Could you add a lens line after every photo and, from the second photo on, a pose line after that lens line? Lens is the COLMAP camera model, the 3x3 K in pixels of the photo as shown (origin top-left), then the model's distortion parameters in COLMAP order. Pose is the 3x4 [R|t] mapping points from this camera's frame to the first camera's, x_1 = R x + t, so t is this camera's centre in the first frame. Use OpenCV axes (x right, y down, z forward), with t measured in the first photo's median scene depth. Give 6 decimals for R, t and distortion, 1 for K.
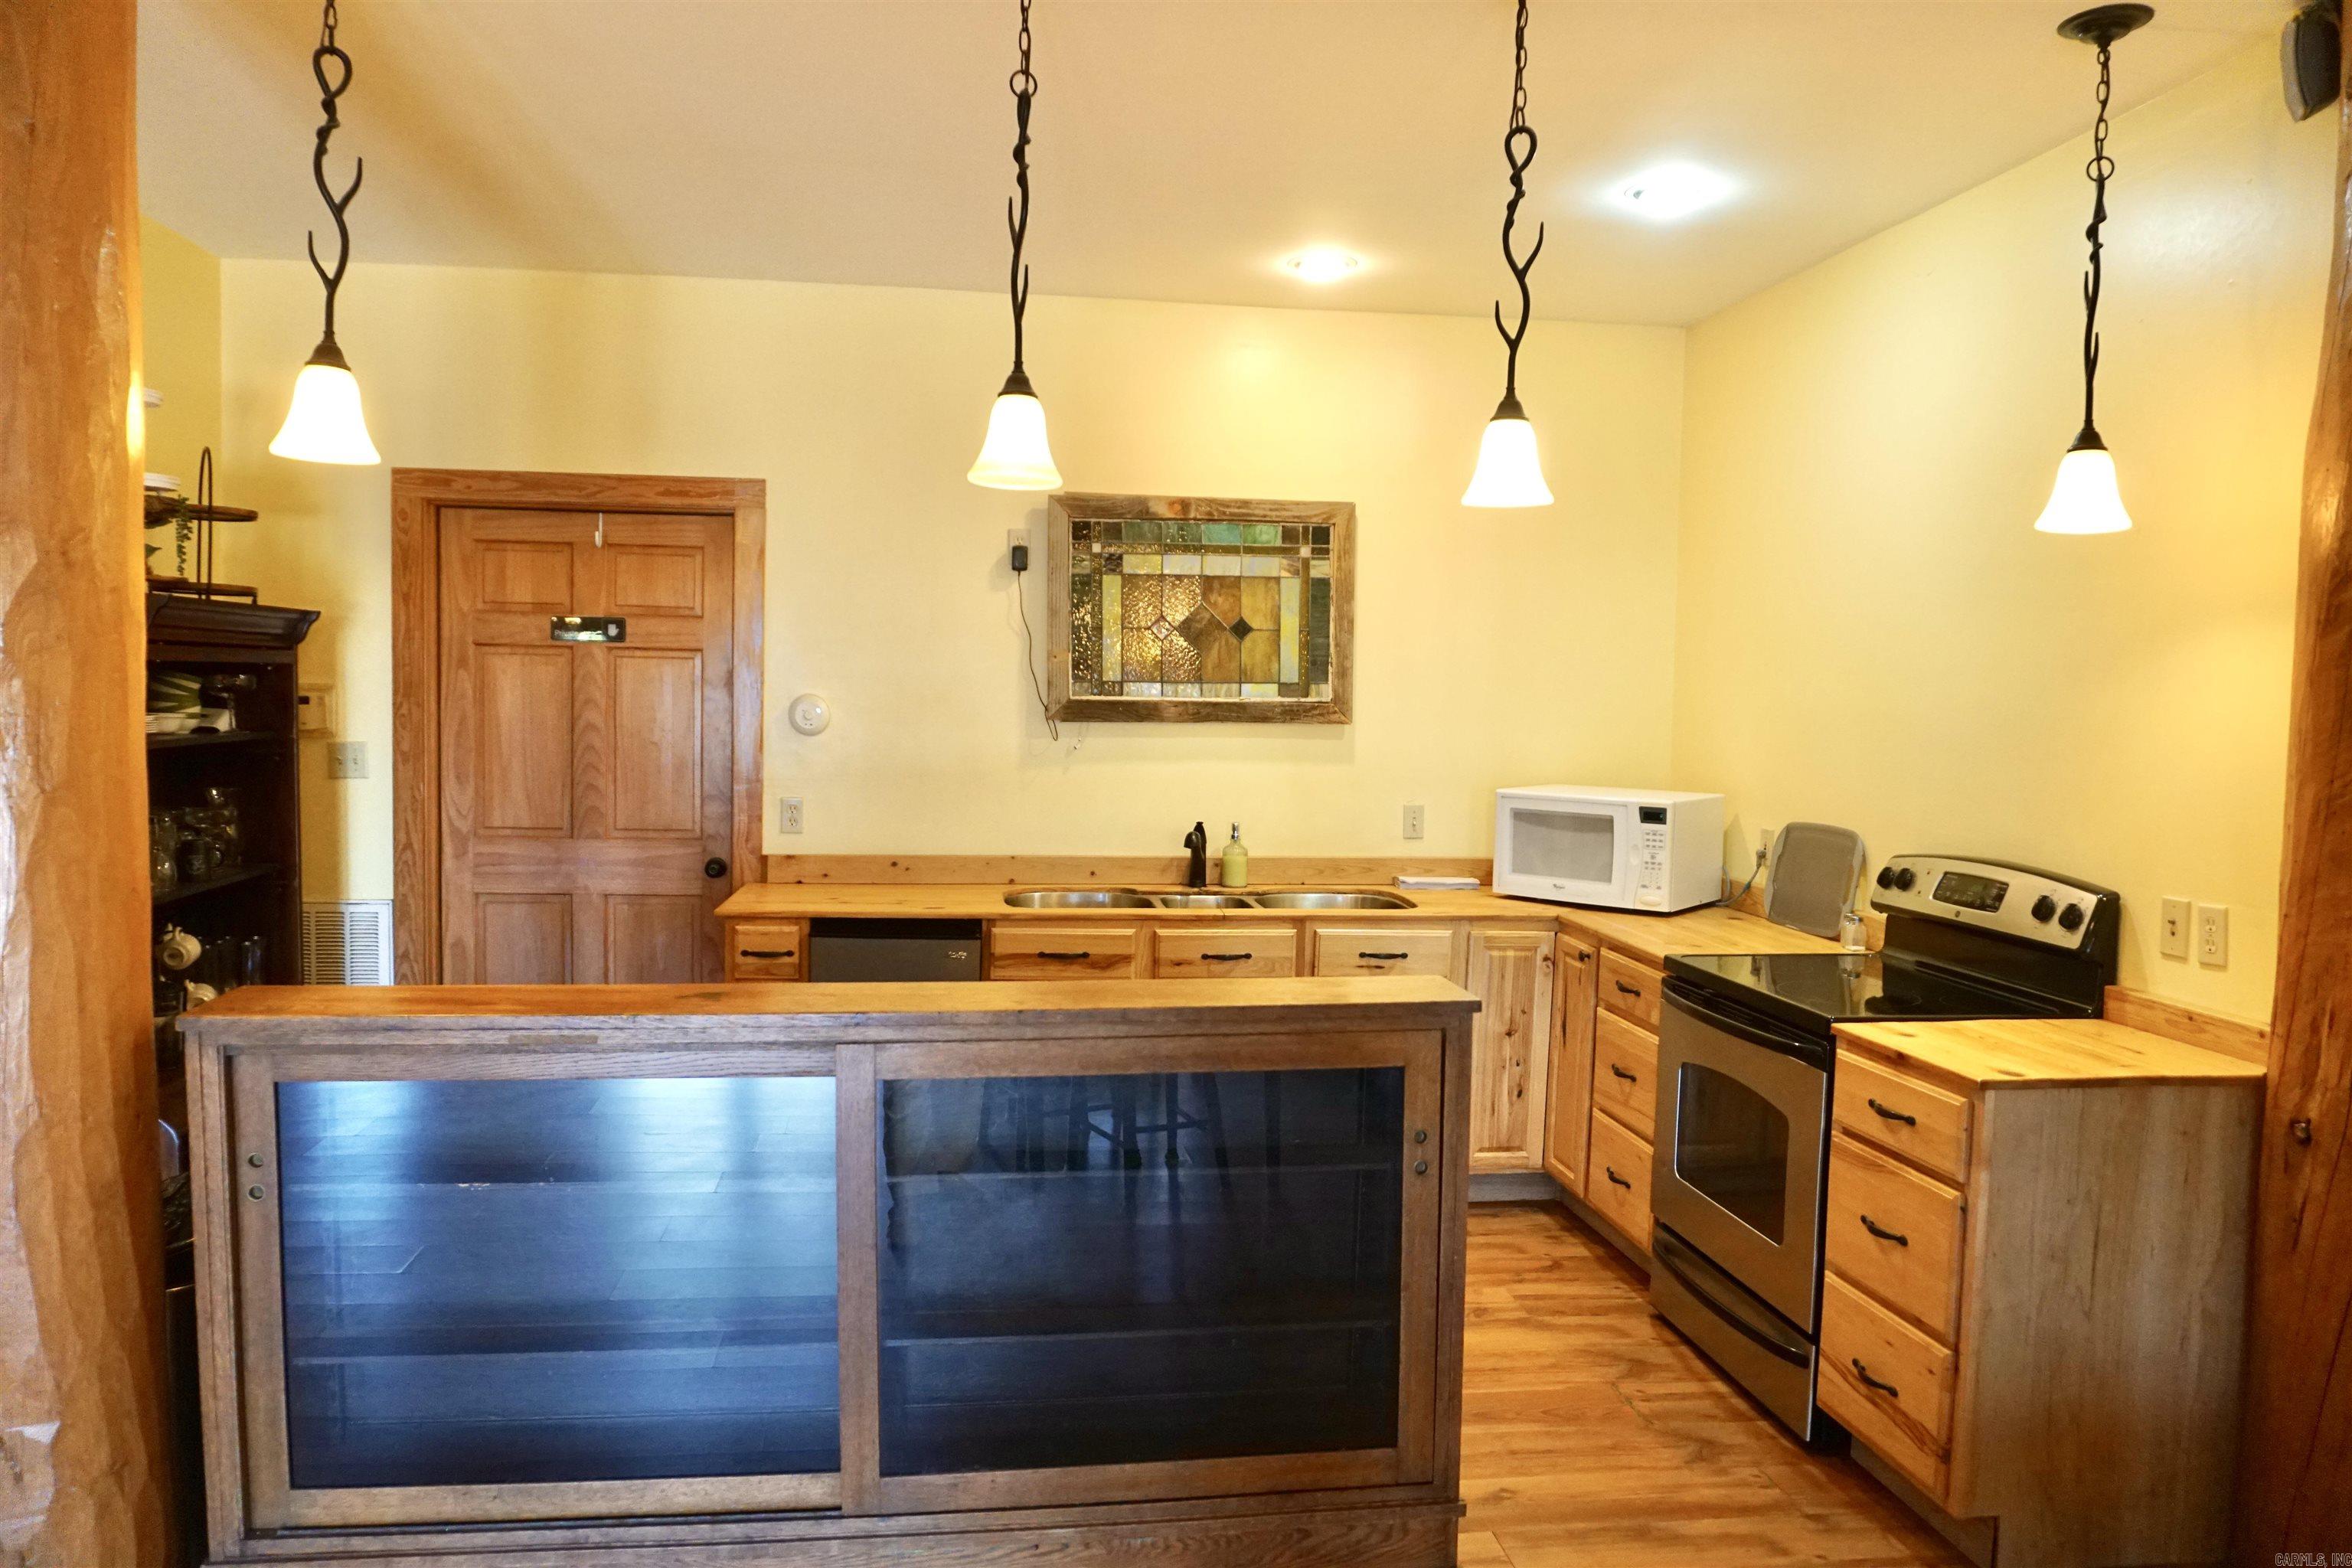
lens RADIAL K [[1540.1, 0, 1176.0], [0, 1540.1, 784.0], [0, 0, 1]] dist [-0.071145, 0.000813]
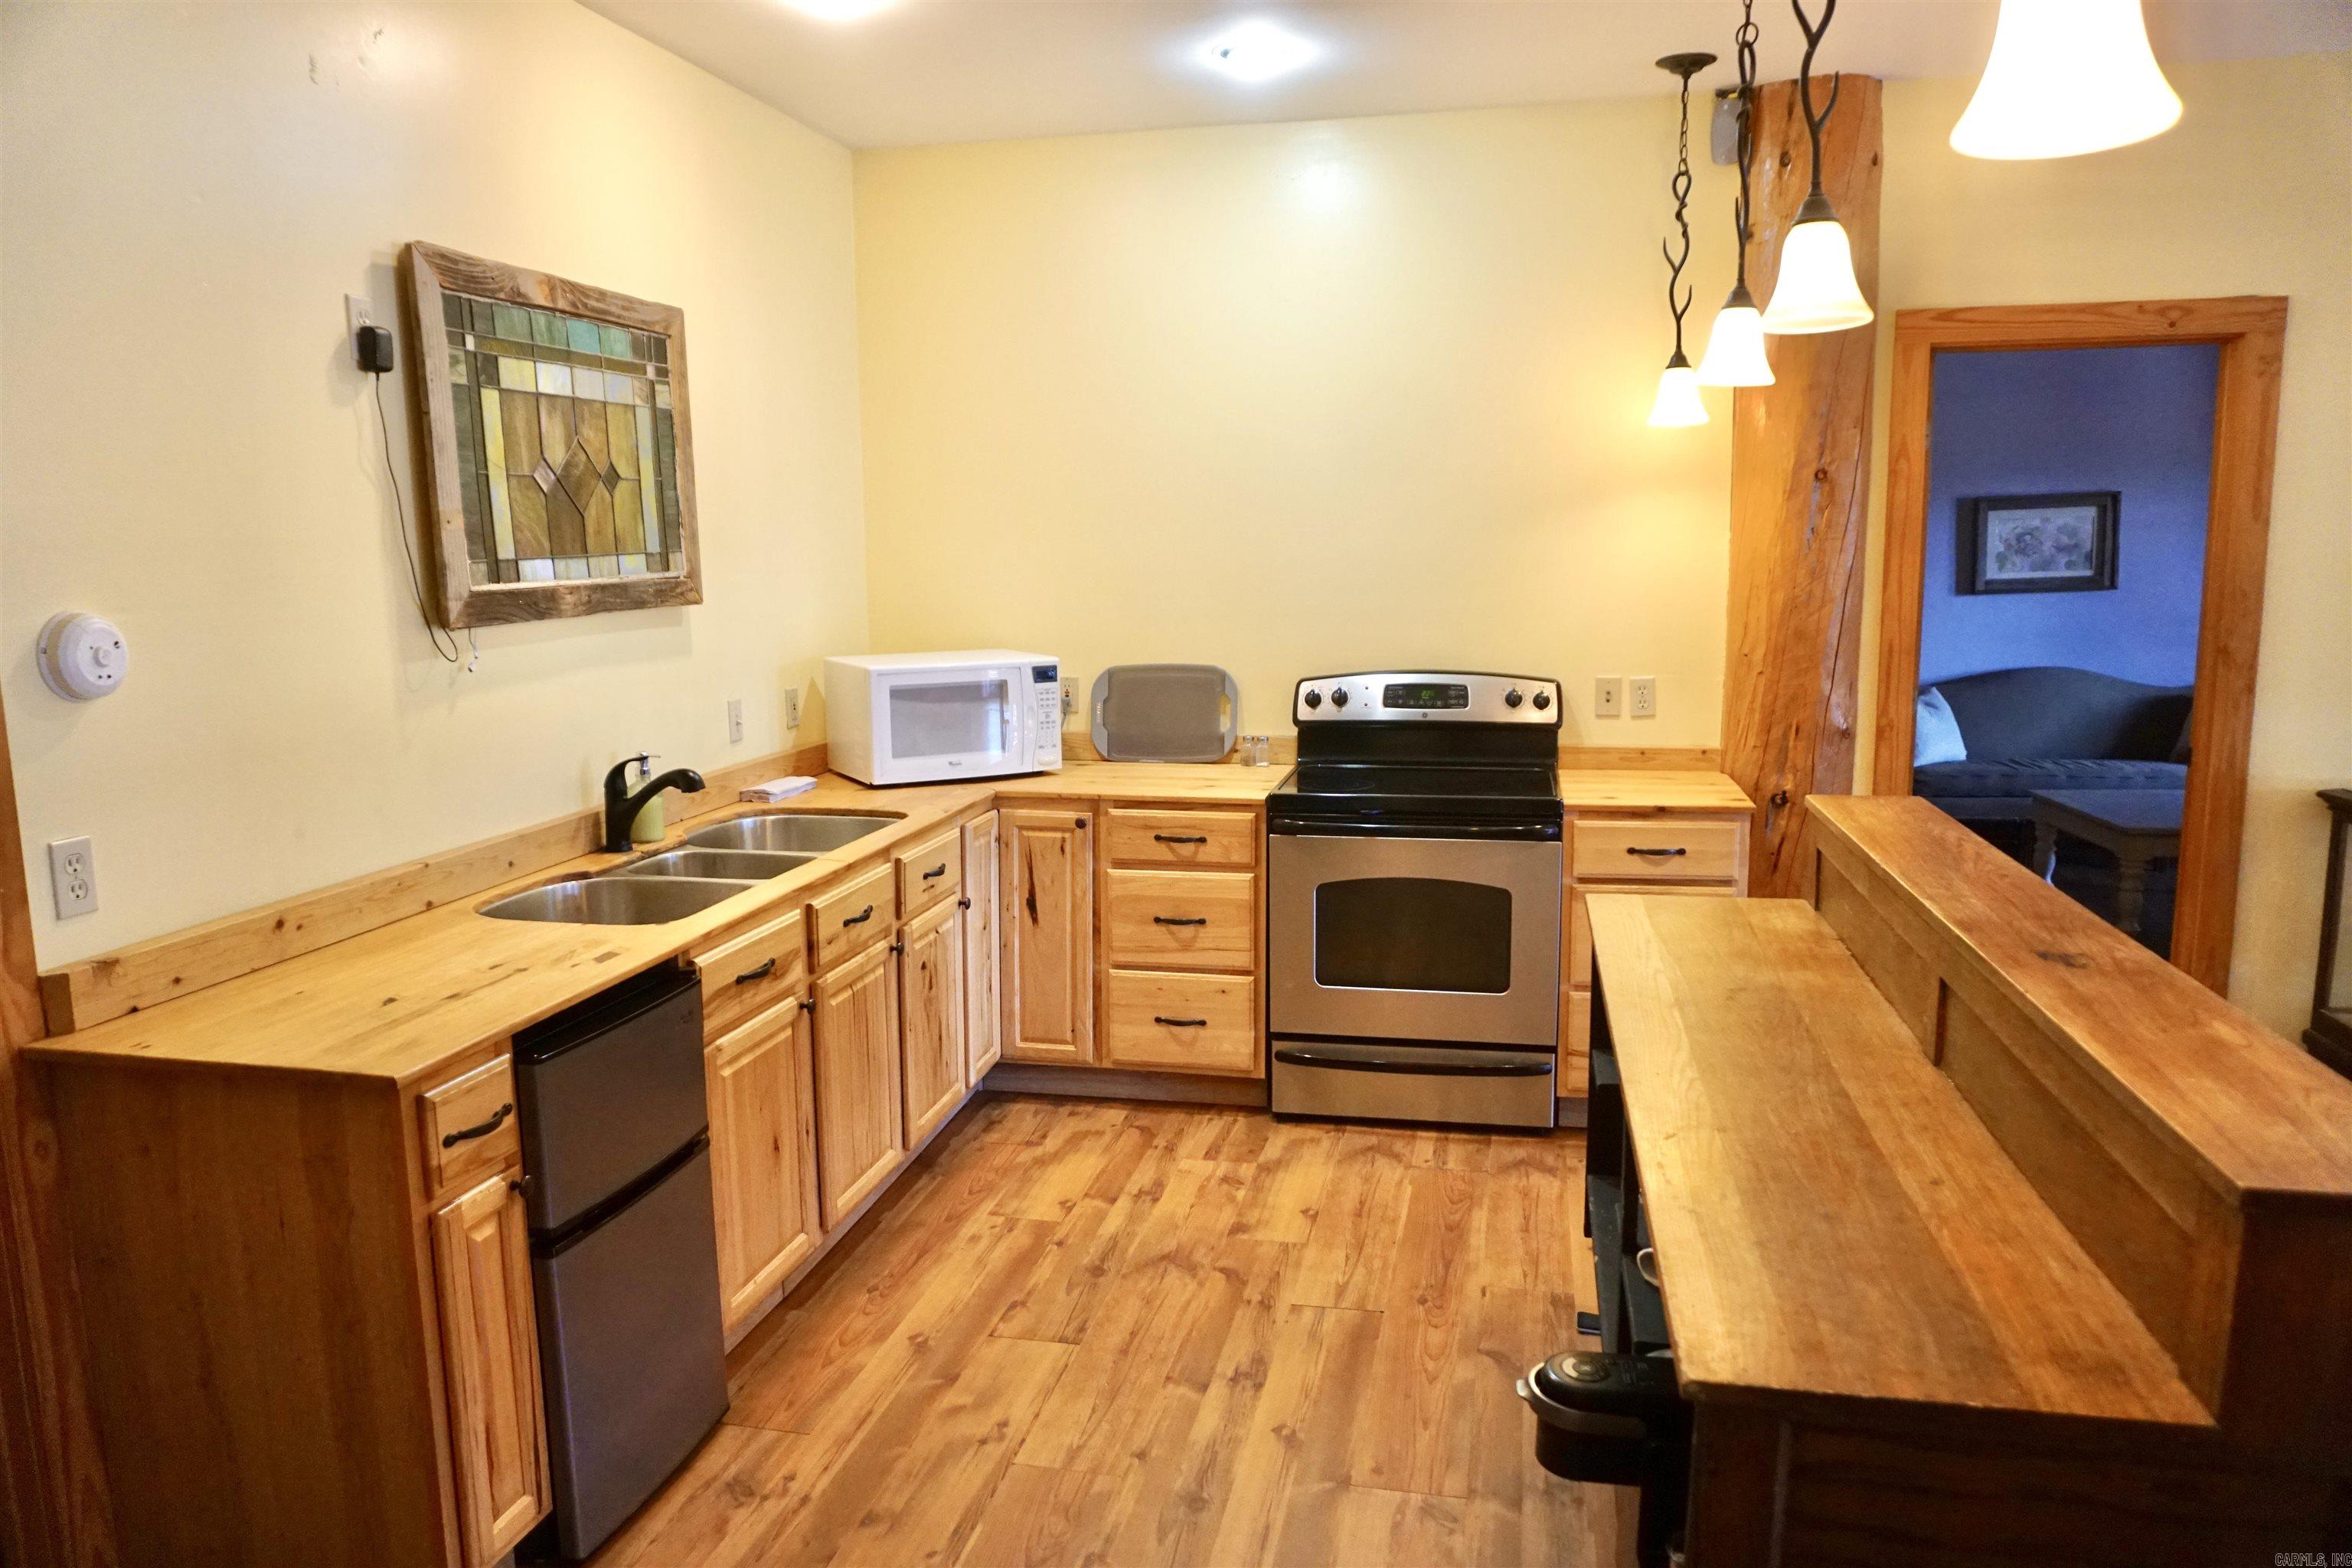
lens RADIAL K [[1540.1, 0, 1176.0], [0, 1540.1, 784.0], [0, 0, 1]] dist [-0.071145, 0.000813]
pose [[0.345753, -0.168539, 0.923065, -0.543121], [0.077872, 0.985497, 0.150769, -0.048702], [-0.935089, 0.019752, 0.353863, 0.528788]]
